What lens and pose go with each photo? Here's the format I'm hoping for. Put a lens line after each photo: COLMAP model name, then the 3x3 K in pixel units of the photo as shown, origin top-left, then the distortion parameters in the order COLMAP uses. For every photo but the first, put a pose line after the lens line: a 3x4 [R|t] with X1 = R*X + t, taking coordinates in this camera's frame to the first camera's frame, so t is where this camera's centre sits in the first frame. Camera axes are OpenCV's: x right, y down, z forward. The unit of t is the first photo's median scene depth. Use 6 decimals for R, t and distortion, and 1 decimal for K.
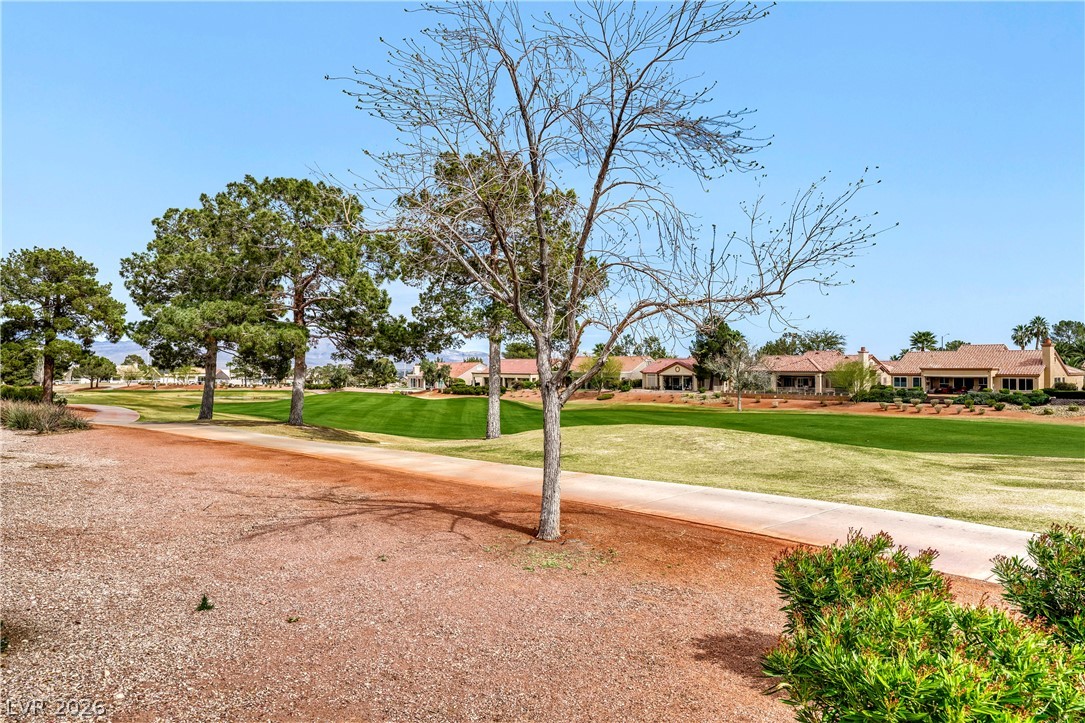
lens RADIAL K [[707.6, 0, 540.9], [0, 707.6, 362.6], [0, 0, 1]] dist [0.008875, 0.001408]
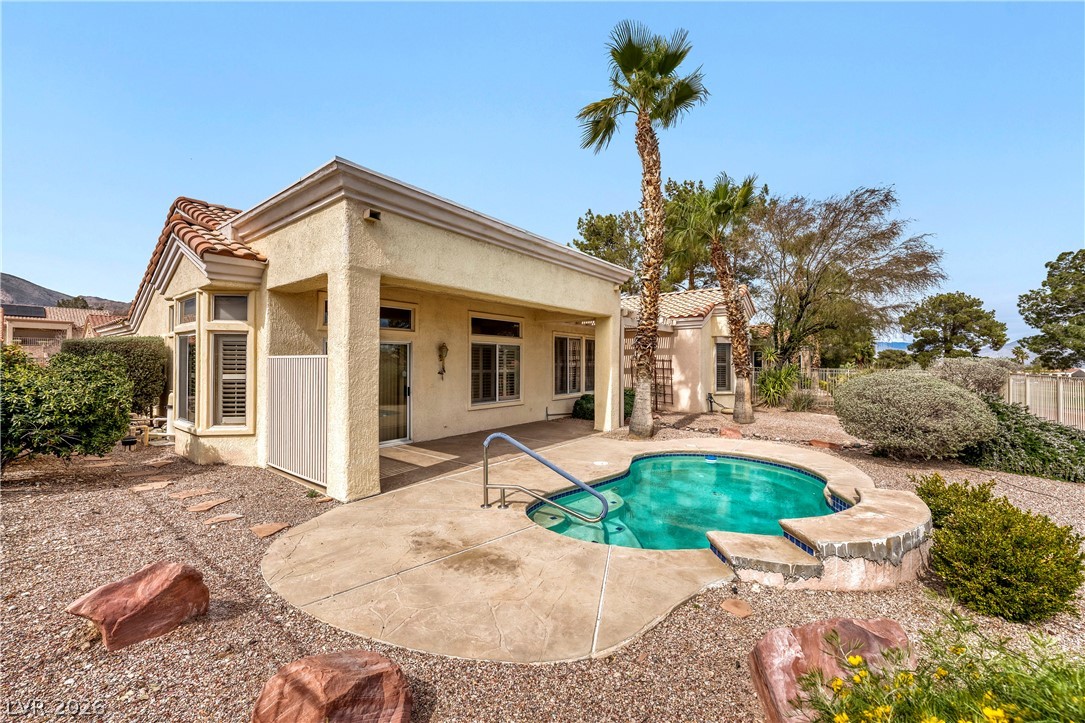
lens RADIAL K [[427.0, 0, 538.4], [0, 427.0, 360.9], [0, 0, 1]] dist [-0.004230, 0.000178]
pose [[0.243840, 0.001322, -0.969814, 0.018730], [-0.004239, 0.999991, 0.000298, -0.003109], [0.969806, 0.004039, 0.243844, -0.132871]]
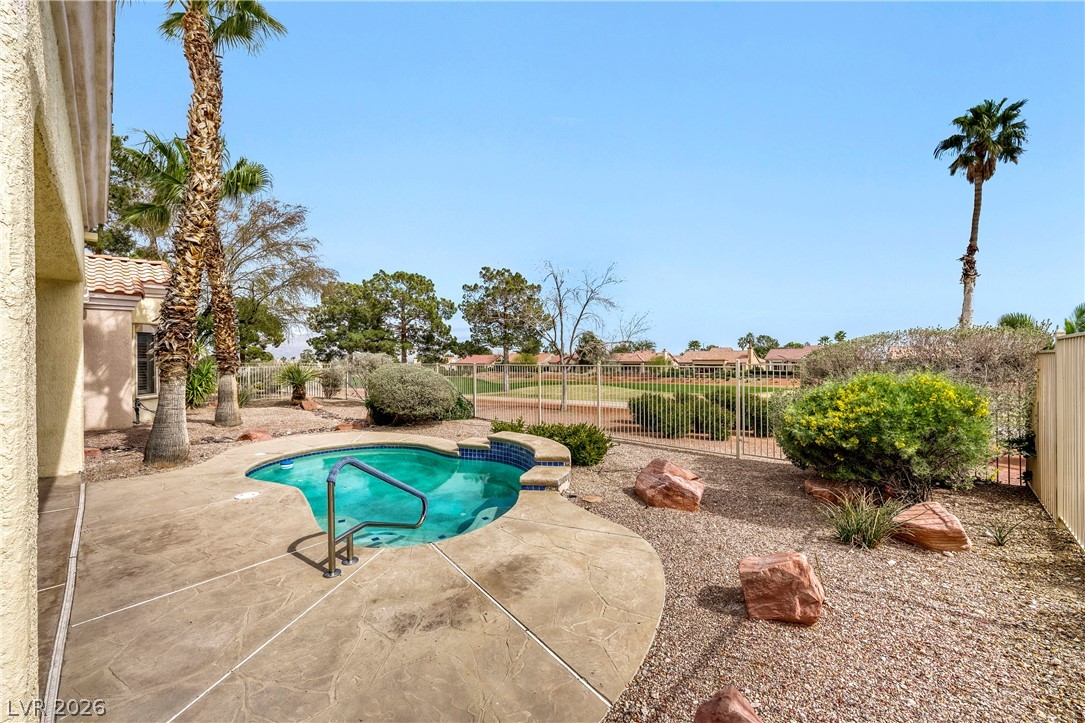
lens RADIAL K [[427.0, 0, 540.7], [0, 427.0, 359.5], [0, 0, 1]] dist [-0.004230, 0.000178]
pose [[0.990474, -0.003168, 0.137664, -0.073472], [0.002281, 0.999976, 0.006600, -0.002370], [-0.137681, -0.006223, 0.990457, -0.201016]]
